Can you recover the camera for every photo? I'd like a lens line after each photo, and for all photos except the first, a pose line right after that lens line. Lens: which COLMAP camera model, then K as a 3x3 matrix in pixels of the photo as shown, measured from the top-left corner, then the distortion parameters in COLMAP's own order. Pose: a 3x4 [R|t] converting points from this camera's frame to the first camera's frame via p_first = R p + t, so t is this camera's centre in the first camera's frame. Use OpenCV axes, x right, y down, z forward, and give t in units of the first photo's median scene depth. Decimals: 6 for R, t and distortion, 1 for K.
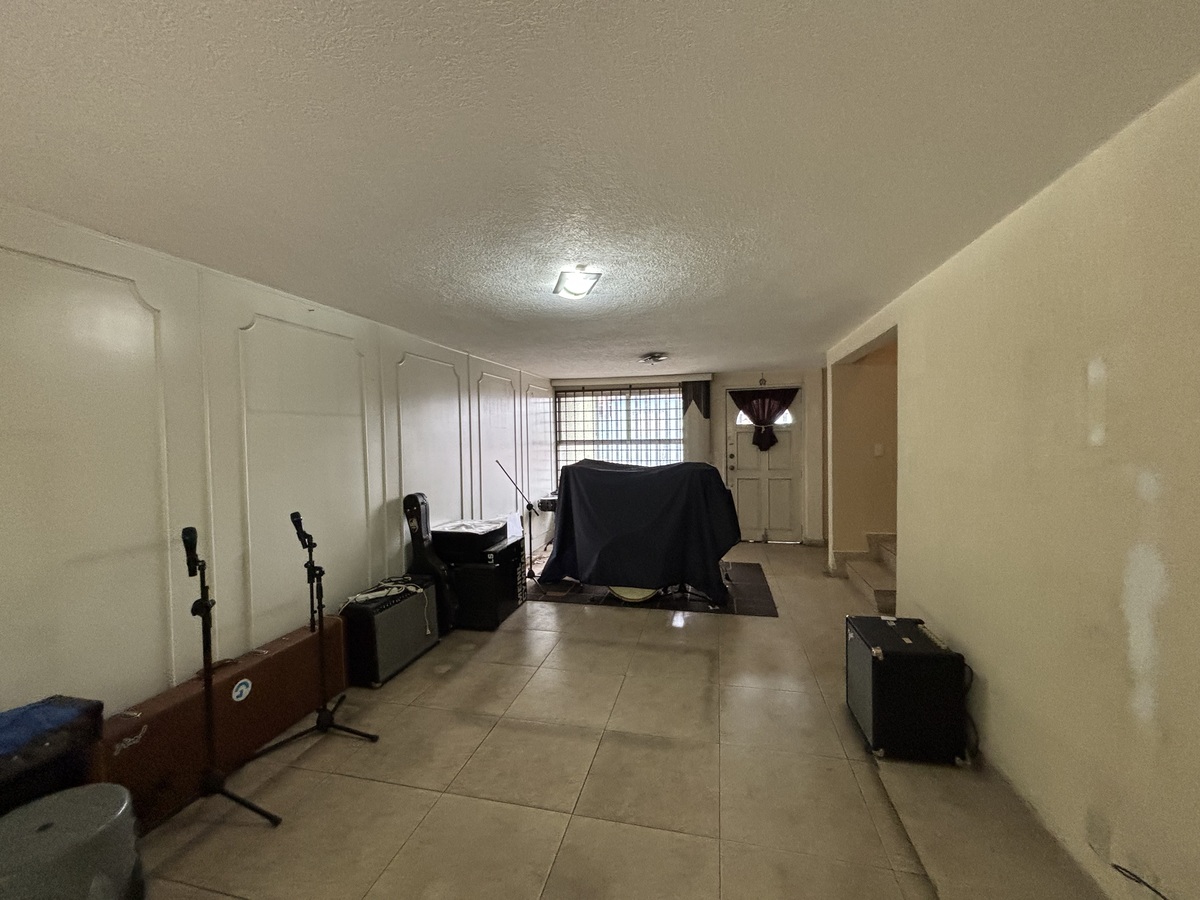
lens RADIAL K [[485.9, 0, 598.9], [0, 485.9, 448.0], [0, 0, 1]] dist [0.000190, -0.000539]
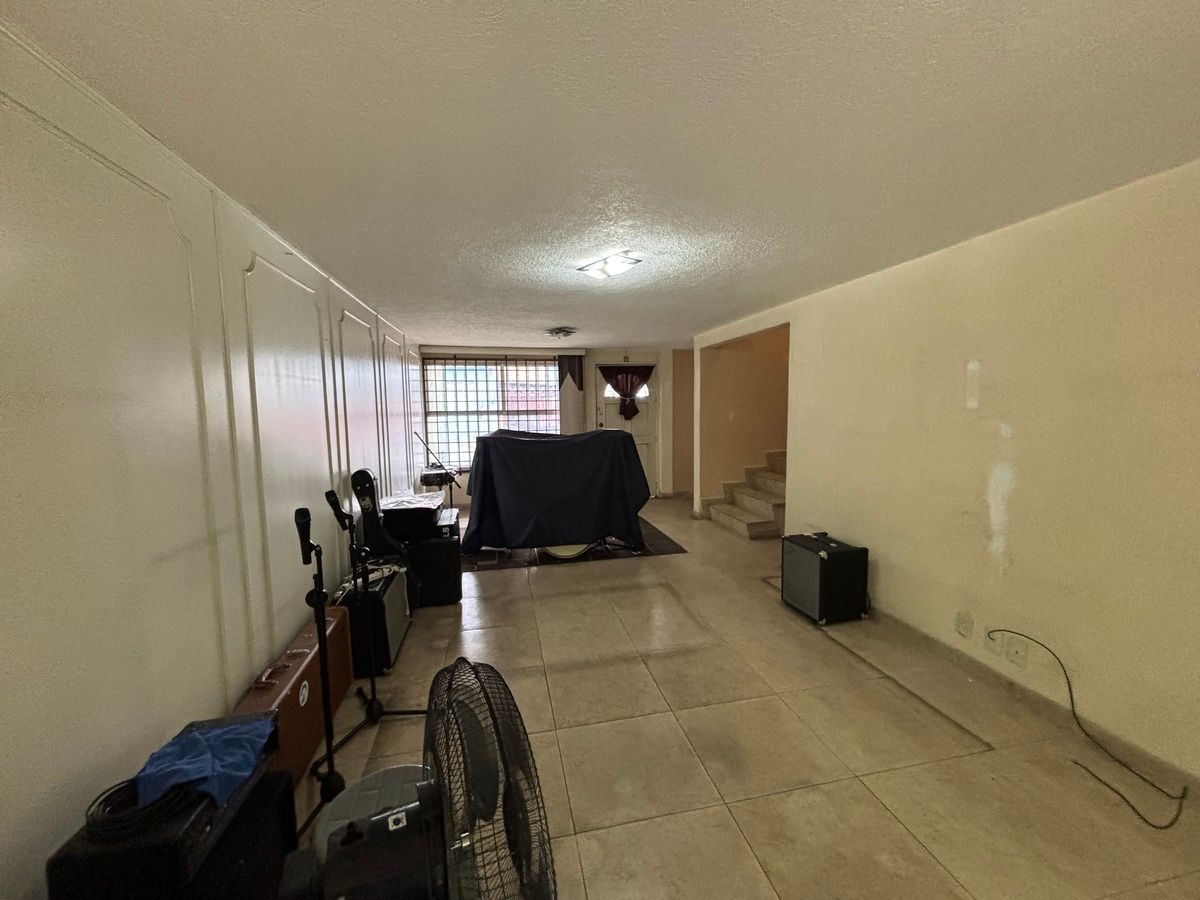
lens RADIAL K [[485.9, 0, 596.6], [0, 485.9, 450.6], [0, 0, 1]] dist [0.000190, -0.000539]
pose [[0.899952, -0.038055, 0.434326, -0.287154], [0.011165, 0.997868, 0.064298, 0.004678], [-0.435847, -0.053016, 0.898458, 0.002416]]
